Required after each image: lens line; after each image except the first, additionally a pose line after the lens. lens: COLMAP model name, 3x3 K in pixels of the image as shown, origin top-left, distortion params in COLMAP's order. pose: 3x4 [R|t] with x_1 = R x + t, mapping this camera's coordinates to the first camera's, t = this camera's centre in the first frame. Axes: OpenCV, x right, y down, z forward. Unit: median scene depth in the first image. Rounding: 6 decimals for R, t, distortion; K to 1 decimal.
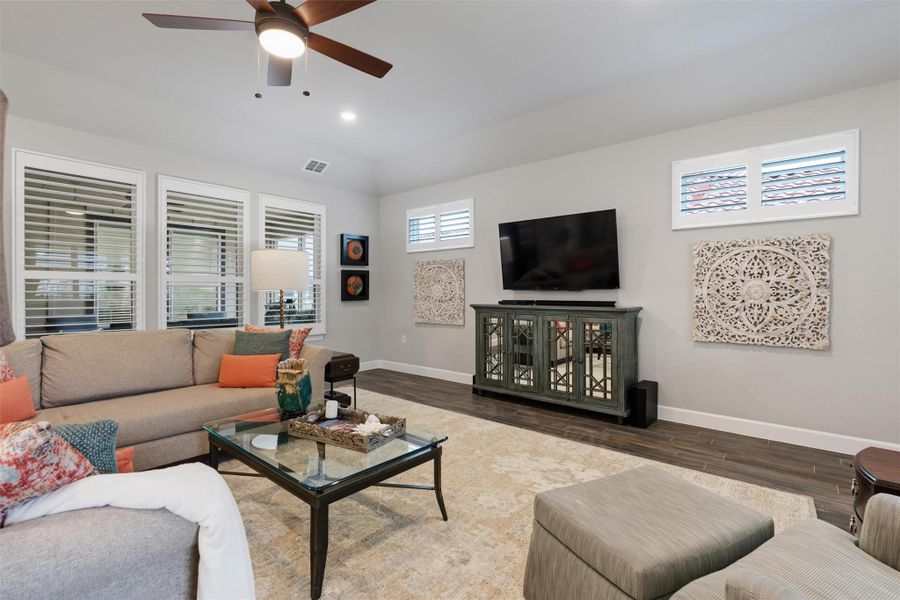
lens RADIAL K [[413.5, 0, 449.3], [0, 413.5, 297.0], [0, 0, 1]] dist [-0.010334, -0.000218]
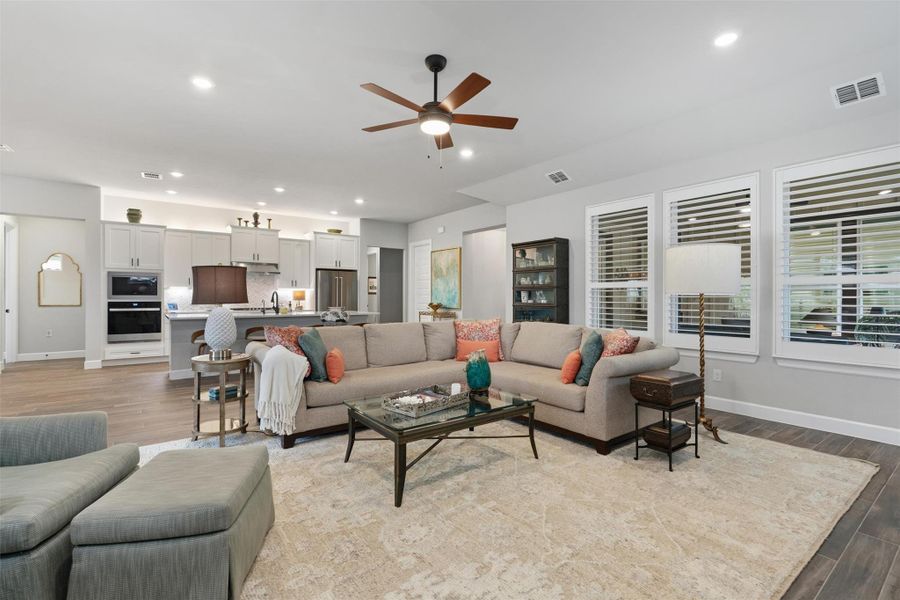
lens RADIAL K [[413.5, 0, 451.3], [0, 413.5, 298.2], [0, 0, 1]] dist [-0.010334, -0.000218]
pose [[-0.225052, -0.001973, -0.974345, 0.650497], [-0.007835, 0.999969, -0.000215, -0.004053], [0.974315, 0.007586, -0.225061, 0.883951]]
